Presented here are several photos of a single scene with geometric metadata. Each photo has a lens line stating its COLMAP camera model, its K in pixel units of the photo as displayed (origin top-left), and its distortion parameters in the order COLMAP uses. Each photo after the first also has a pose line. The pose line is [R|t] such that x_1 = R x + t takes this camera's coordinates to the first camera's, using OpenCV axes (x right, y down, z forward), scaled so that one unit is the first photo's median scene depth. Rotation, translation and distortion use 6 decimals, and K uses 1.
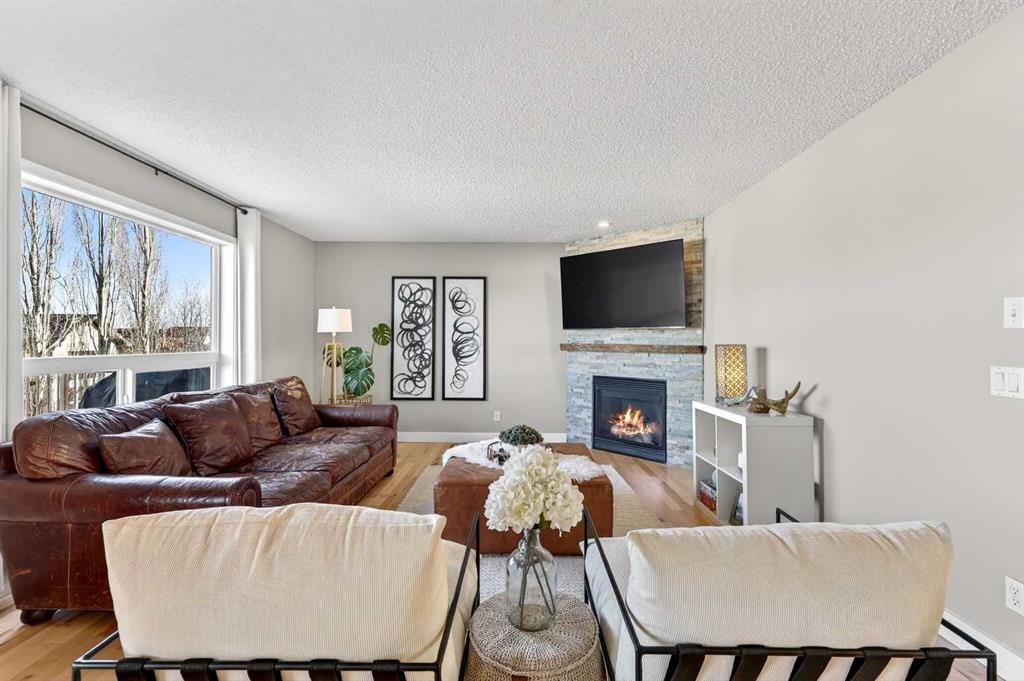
lens RADIAL K [[446.0, 0, 510.7], [0, 446.0, 336.0], [0, 0, 1]] dist [-0.001229, 0.001072]
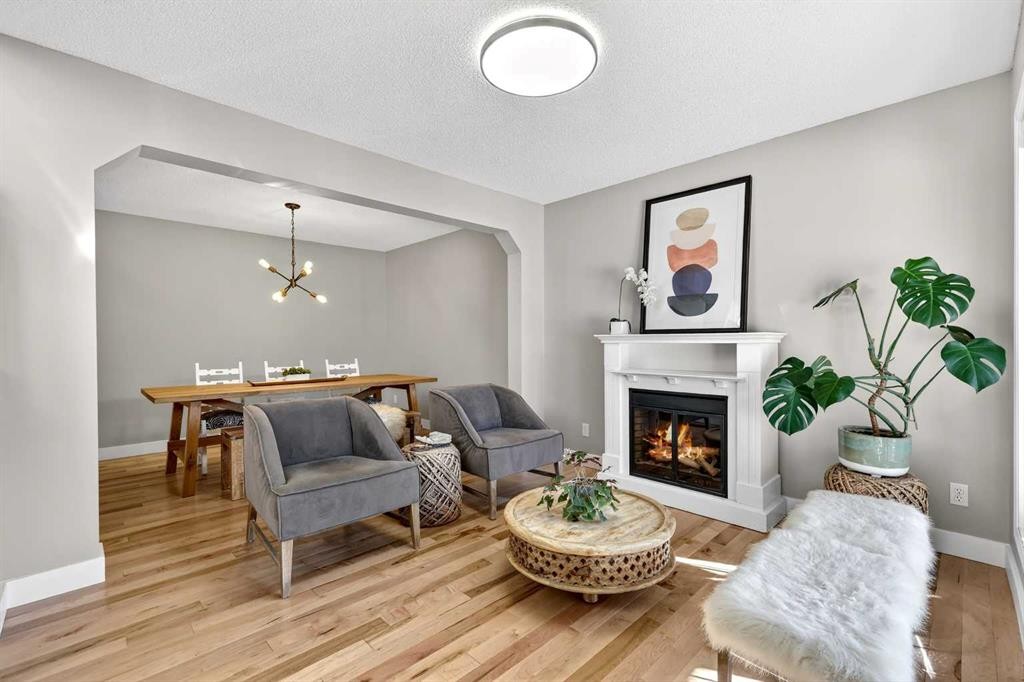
lens RADIAL K [[446.0, 0, 511.8], [0, 446.0, 337.7], [0, 0, 1]] dist [-0.001229, 0.001072]
pose [[0.702544, -0.009772, -0.711573, 1.641177], [0.016564, 0.999859, 0.002624, 0.028207], [0.711447, -0.013630, 0.702607, 0.727598]]
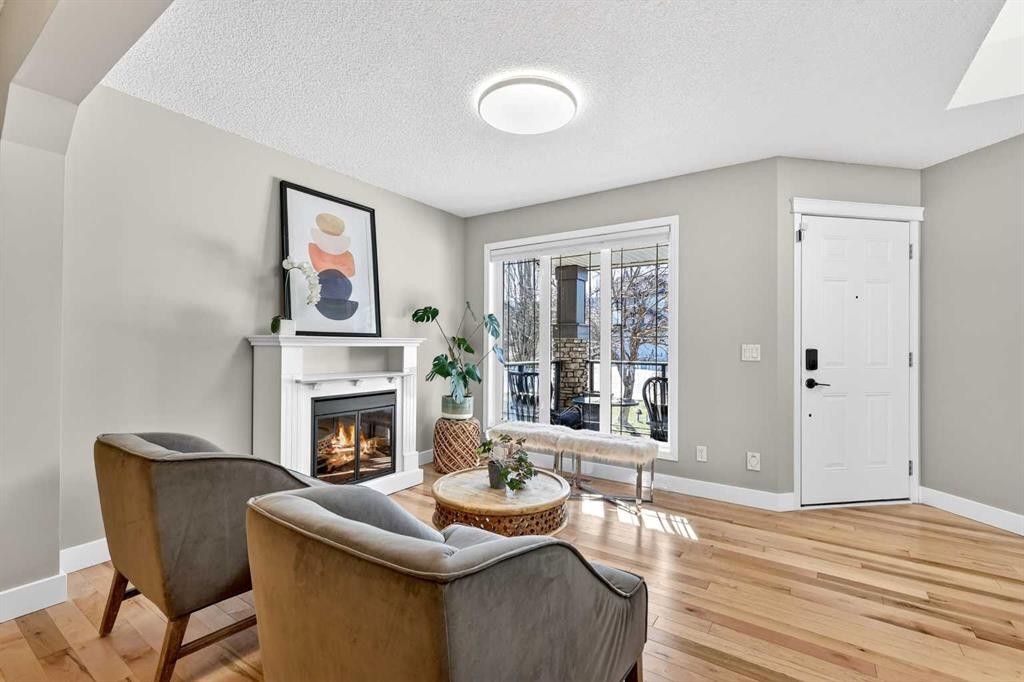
lens RADIAL K [[452.5, 0, 510.5], [0, 452.5, 335.8], [0, 0, 1]] dist [0.010411, 0.000441]
pose [[0.566147, 0.020847, 0.824041, 0.595643], [-0.017099, 0.999762, -0.013545, 0.032711], [-0.824127, -0.006422, 0.566369, 0.793447]]
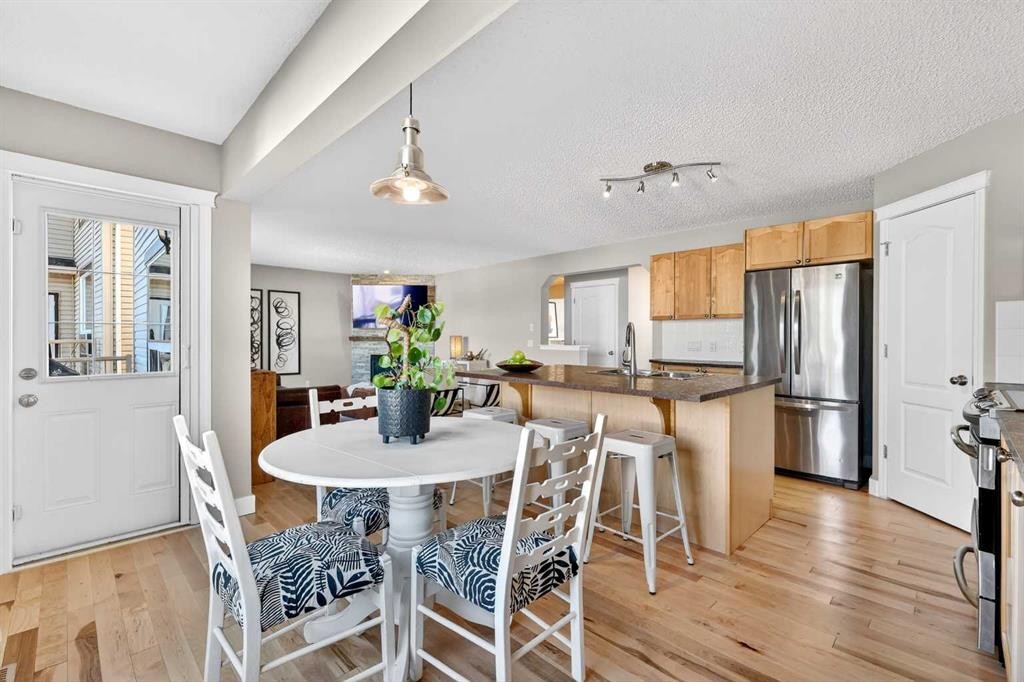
lens RADIAL K [[452.5, 0, 513.9], [0, 452.5, 337.8], [0, 0, 1]] dist [0.010411, 0.000441]
pose [[0.709053, -0.005152, 0.705137, -0.630369], [-0.004640, 0.999918, 0.011972, -0.000429], [-0.705140, -0.011760, 0.708970, -0.601717]]
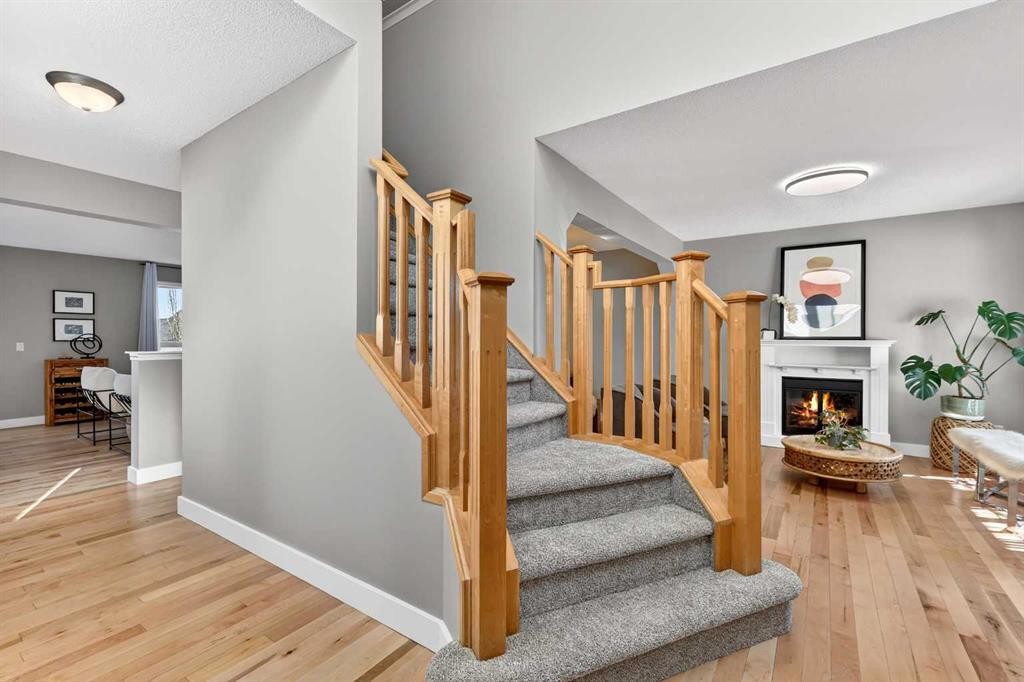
lens RADIAL K [[446.0, 0, 514.3], [0, 446.0, 337.0], [0, 0, 1]] dist [-0.001229, 0.001072]
pose [[0.826727, -0.000848, -0.562603, 1.209121], [0.005164, 0.999968, 0.006081, 0.004179], [0.562580, -0.007932, 0.826705, -0.106905]]
